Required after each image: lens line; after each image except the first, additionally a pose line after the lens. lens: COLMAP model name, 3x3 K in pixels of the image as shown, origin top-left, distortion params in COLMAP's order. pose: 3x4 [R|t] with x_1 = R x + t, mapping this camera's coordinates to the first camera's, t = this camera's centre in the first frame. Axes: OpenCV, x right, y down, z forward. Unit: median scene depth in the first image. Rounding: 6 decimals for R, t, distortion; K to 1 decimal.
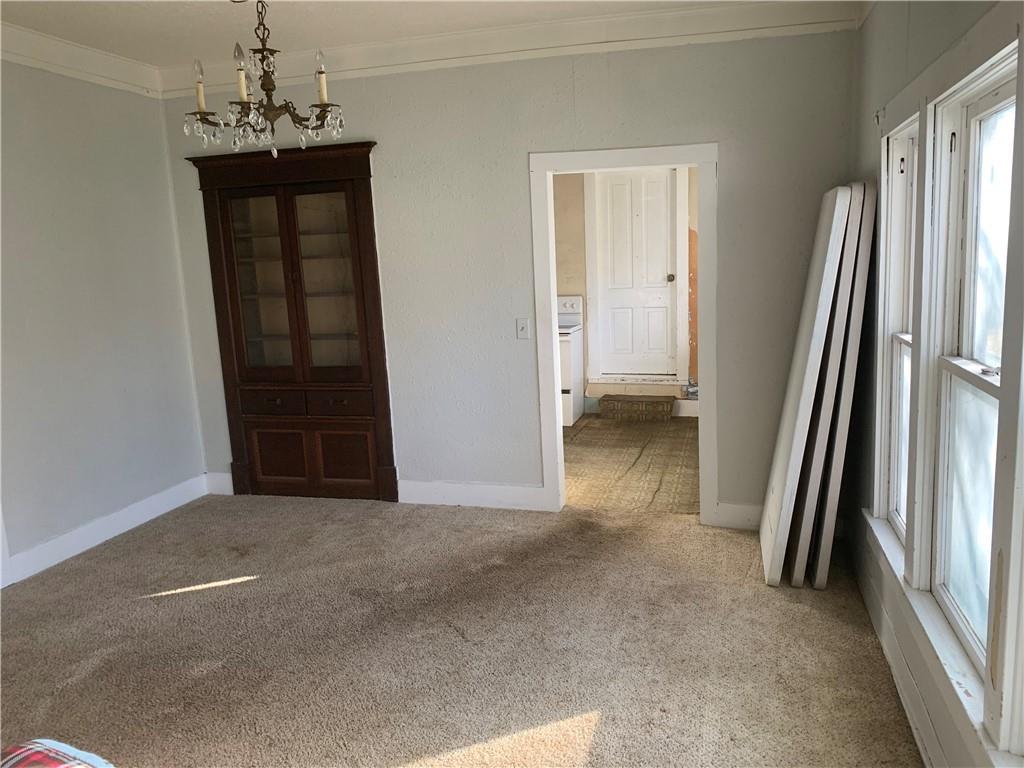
lens RADIAL K [[778.1, 0, 512.0], [0, 778.1, 384.0], [0, 0, 1]] dist [0.007733, -0.003823]
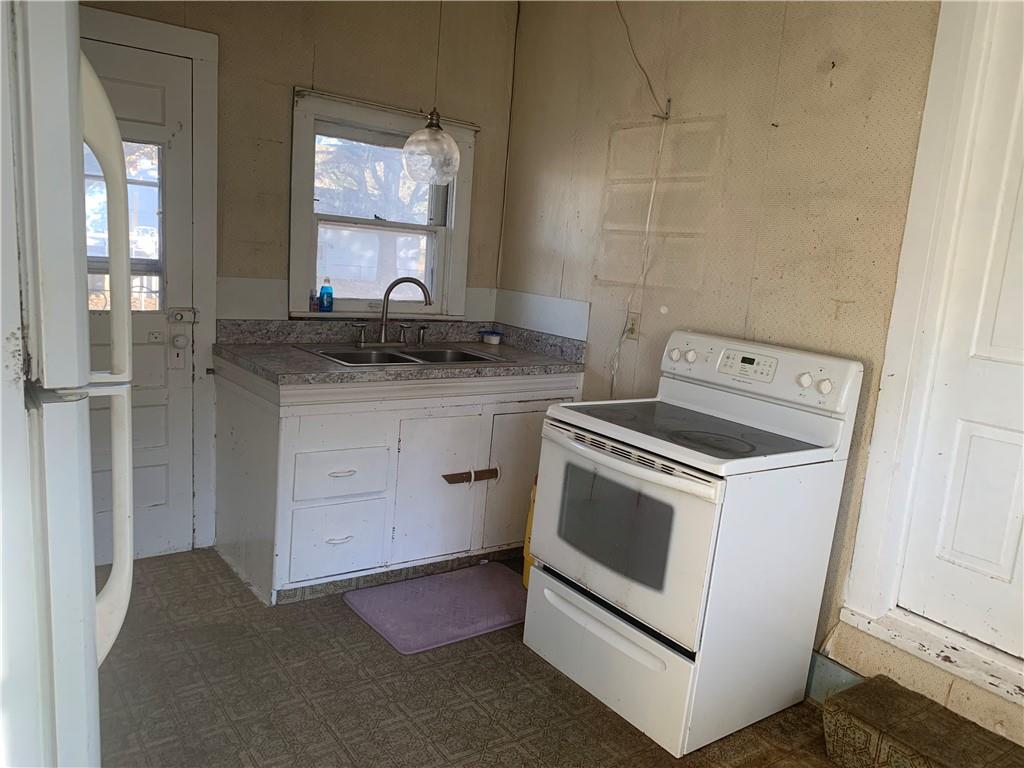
lens RADIAL K [[770.8, 0, 512.8], [0, 770.8, 397.9], [0, 0, 1]] dist [-0.002100, -0.004403]
pose [[0.789815, 0.219698, -0.572647, 0.160219], [-0.212937, 0.973793, 0.079908, -0.093119], [0.575195, 0.058825, 0.815898, 0.658392]]
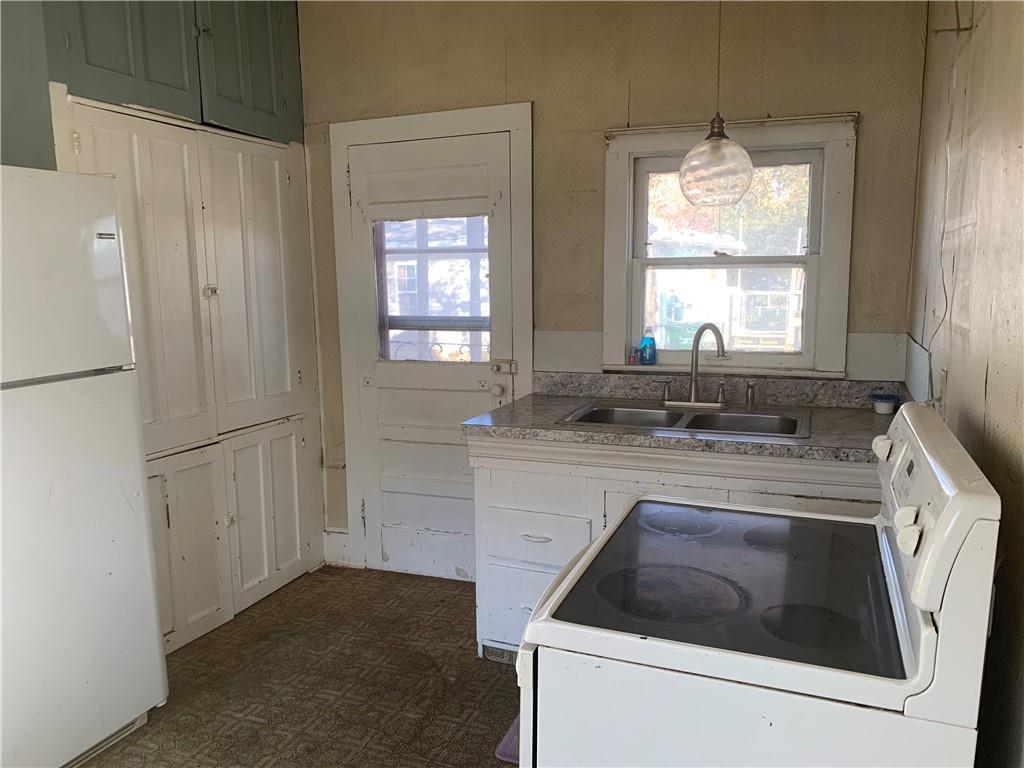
lens RADIAL K [[778.1, 0, 512.0], [0, 778.1, 384.0], [0, 0, 1]] dist [0.007733, -0.003823]
pose [[-0.118351, 0.177410, -0.976995, 0.215895], [-0.141974, 0.970778, 0.193480, -0.141817], [0.982770, 0.161606, -0.089705, 0.925342]]
